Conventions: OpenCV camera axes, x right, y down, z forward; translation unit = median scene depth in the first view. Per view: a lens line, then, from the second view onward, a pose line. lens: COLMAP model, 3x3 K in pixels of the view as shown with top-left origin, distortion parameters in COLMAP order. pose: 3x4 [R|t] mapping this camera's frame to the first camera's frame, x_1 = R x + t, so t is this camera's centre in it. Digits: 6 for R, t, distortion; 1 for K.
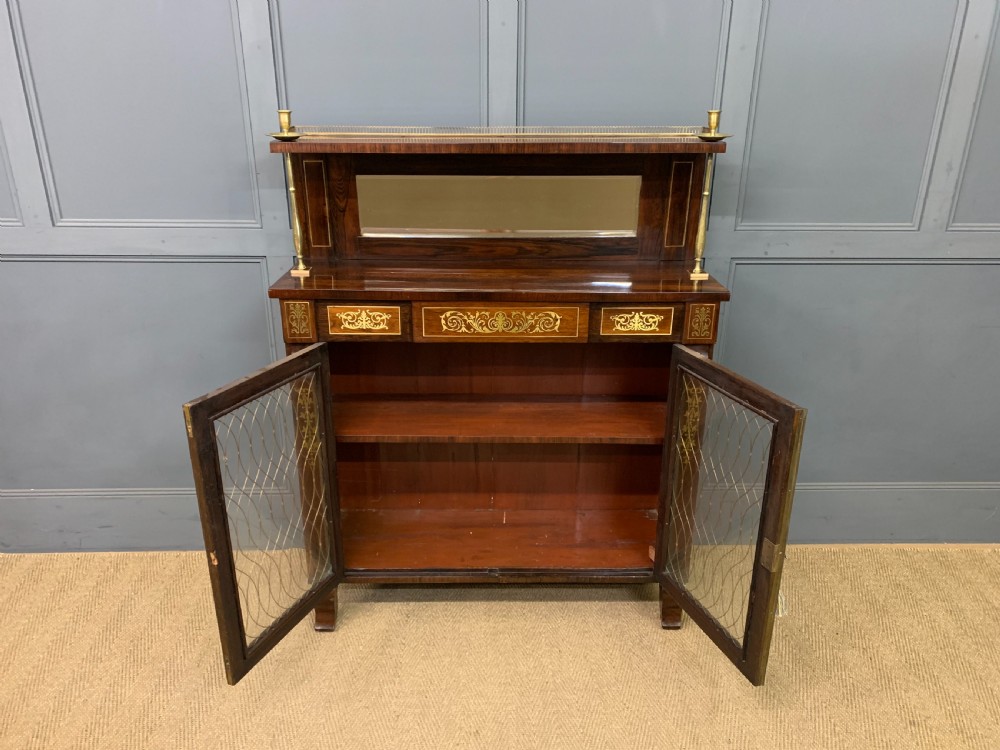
lens RADIAL K [[766.4, 0, 502.8], [0, 766.4, 382.2], [0, 0, 1]] dist [0.058395, -0.042581]
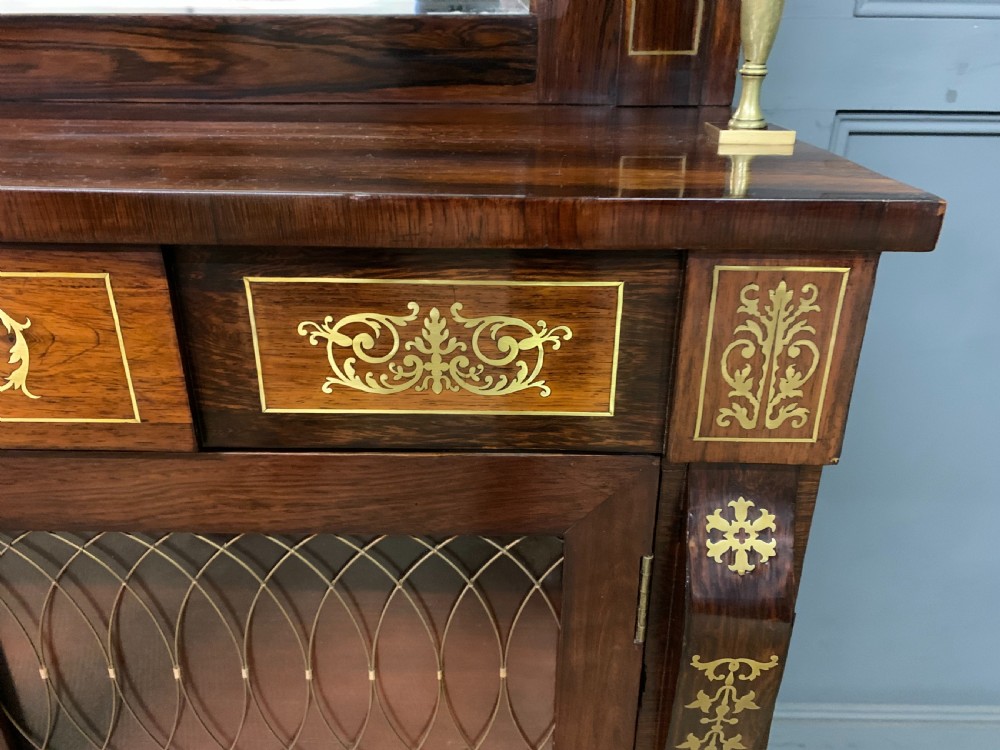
lens RADIAL K [[766.4, 0, 504.4], [0, 766.4, 368.8], [0, 0, 1]] dist [0.058395, -0.042581]
pose [[0.999542, 0.012712, -0.027457, 0.196147], [-0.011426, 0.998852, 0.046510, -0.083271], [0.028017, -0.046175, 0.998540, 0.800945]]
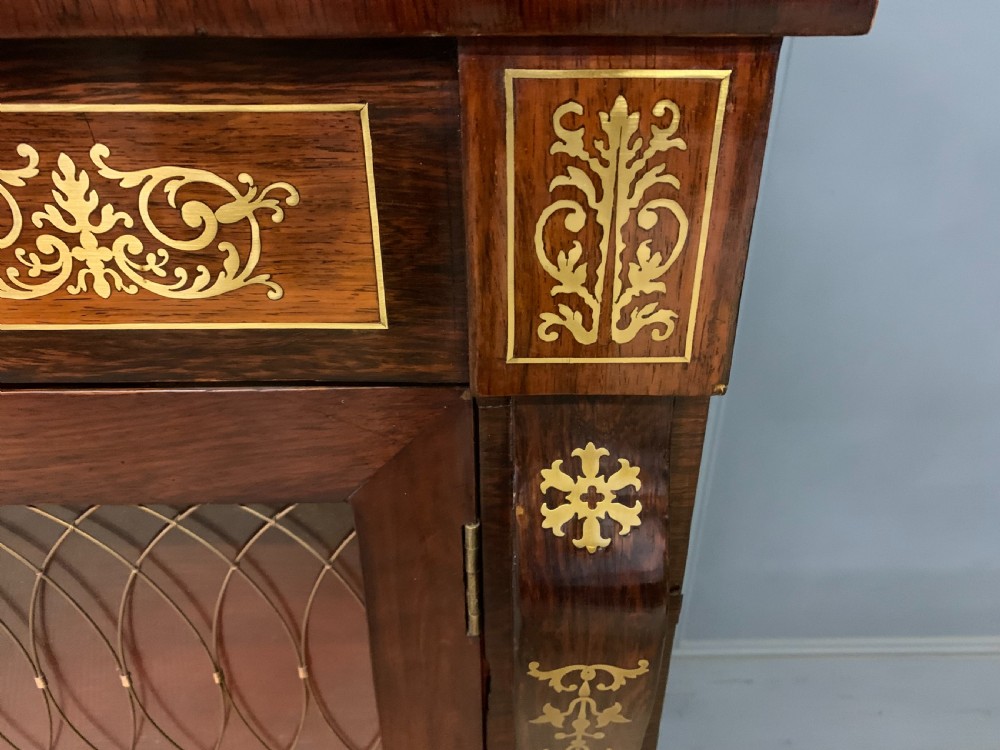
lens RADIAL K [[766.4, 0, 504.9], [0, 766.4, 362.2], [0, 0, 1]] dist [0.058395, -0.042581]
pose [[0.999928, -0.002302, -0.011764, 0.241041], [0.004018, 0.988981, 0.147990, -0.075415], [0.011294, -0.148027, 0.988919, 0.871997]]
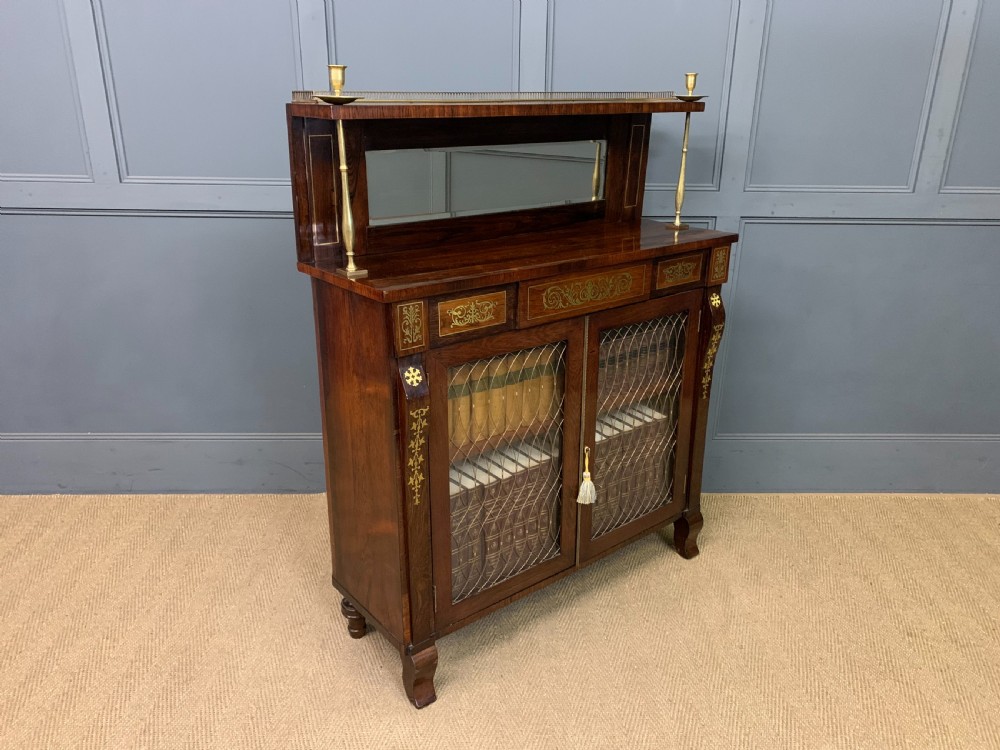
lens RADIAL K [[766.4, 0, 503.9], [0, 766.4, 379.4], [0, 0, 1]] dist [0.058395, -0.042581]
pose [[0.787547, -0.215566, 0.577322, -0.652539], [0.227033, 0.972423, 0.053389, -0.046079], [-0.572910, 0.089025, 0.814769, 0.290029]]
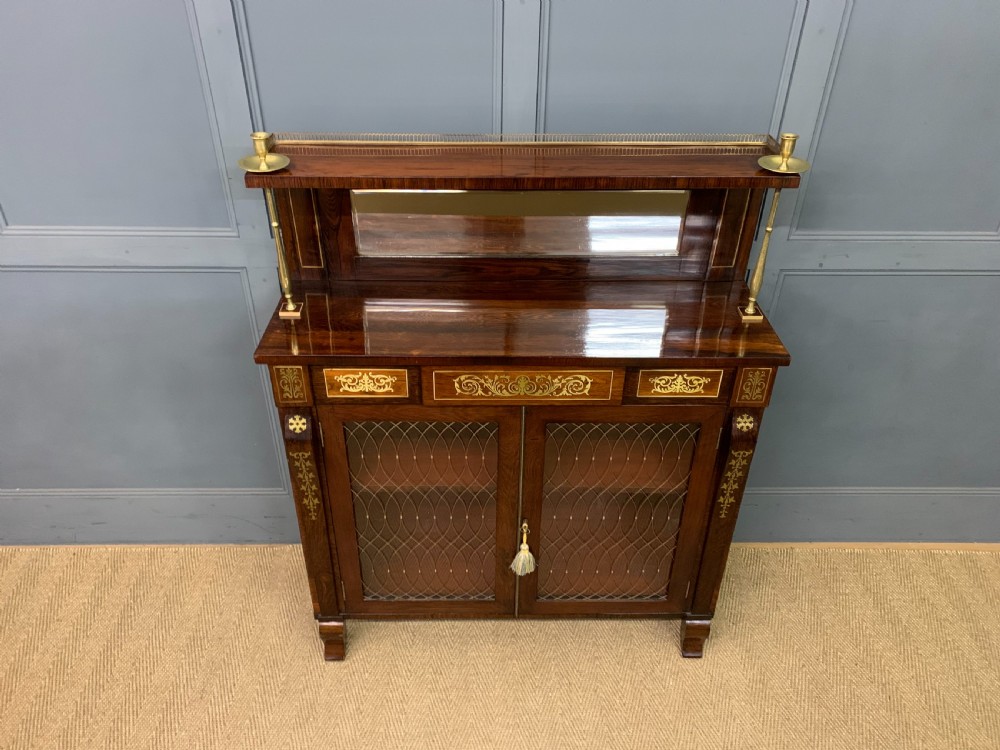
lens RADIAL K [[766.4, 0, 497.5], [0, 766.4, 368.0], [0, 0, 1]] dist [0.058395, -0.042581]
pose [[0.999992, 0.003833, -0.001039, -0.030451], [-0.003536, 0.978433, 0.206536, -0.274191], [0.001809, -0.206531, 0.978438, 0.150733]]
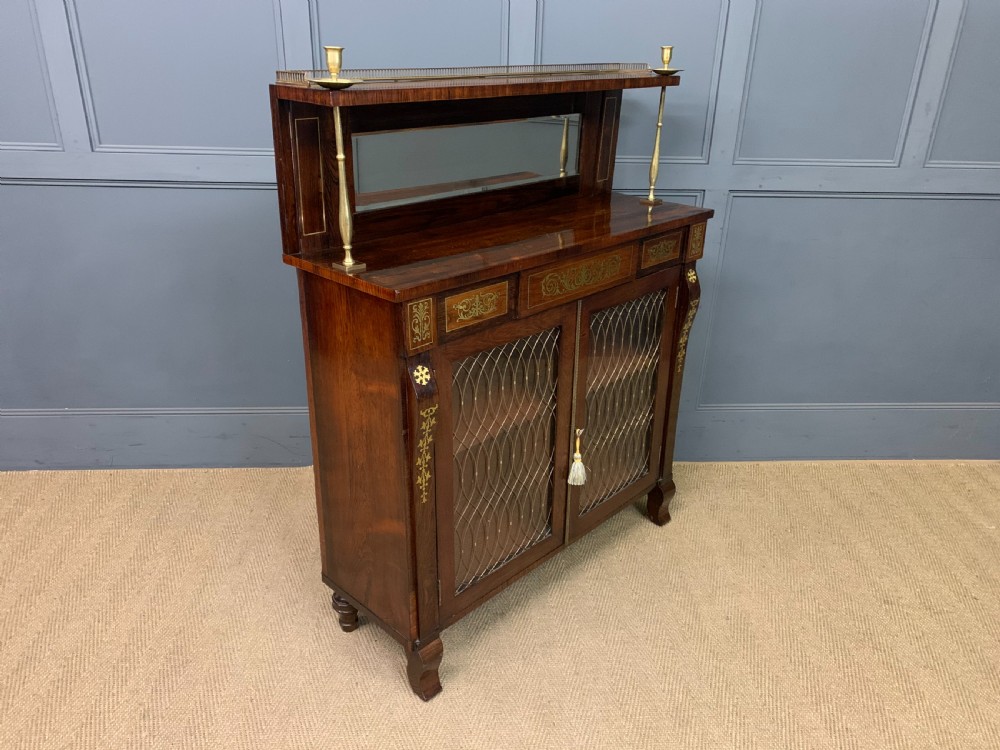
lens RADIAL K [[766.4, 0, 505.8], [0, 766.4, 375.2], [0, 0, 1]] dist [0.058395, -0.042581]
pose [[0.703830, -0.279960, 0.652875, -0.710550], [0.249018, 0.957982, 0.142340, -0.117554], [-0.665292, 0.062395, 0.743971, 0.365070]]
